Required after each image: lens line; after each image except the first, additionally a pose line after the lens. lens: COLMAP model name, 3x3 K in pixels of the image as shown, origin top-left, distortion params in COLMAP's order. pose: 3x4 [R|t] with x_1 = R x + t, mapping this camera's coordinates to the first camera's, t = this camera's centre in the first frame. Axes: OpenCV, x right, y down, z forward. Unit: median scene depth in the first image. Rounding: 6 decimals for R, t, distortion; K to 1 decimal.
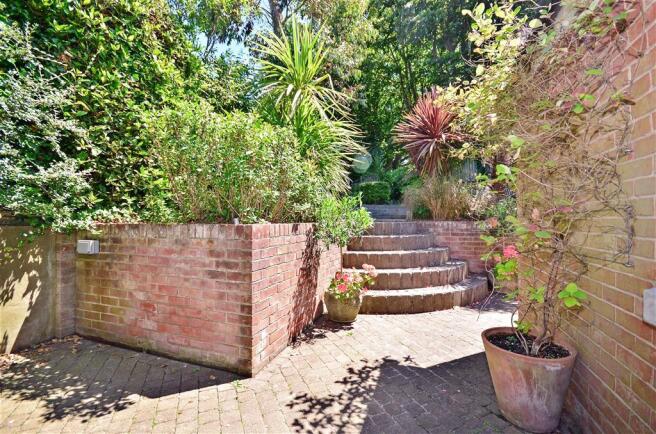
lens RADIAL K [[296.6, 0, 326.2], [0, 296.6, 218.3], [0, 0, 1]] dist [0.002165, -0.000494]
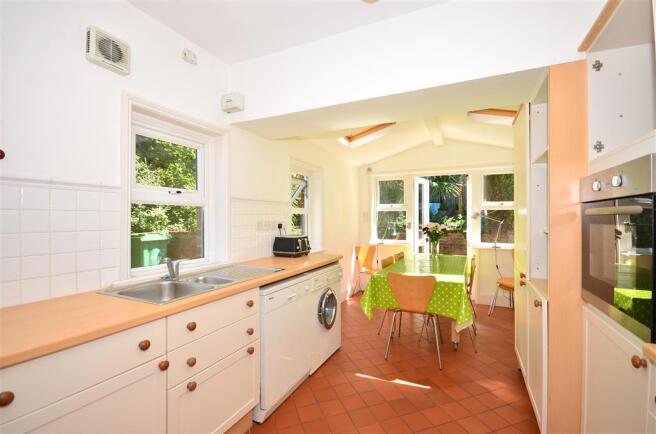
lens RADIAL K [[296.6, 0, 330.3], [0, 296.6, 217.2], [0, 0, 1]] dist [0.002165, -0.000494]
pose [[0.994577, -0.002368, -0.103977, 0.685741], [0.002711, 0.999991, 0.003158, -0.093505], [0.103968, -0.003423, 0.994575, -1.115173]]
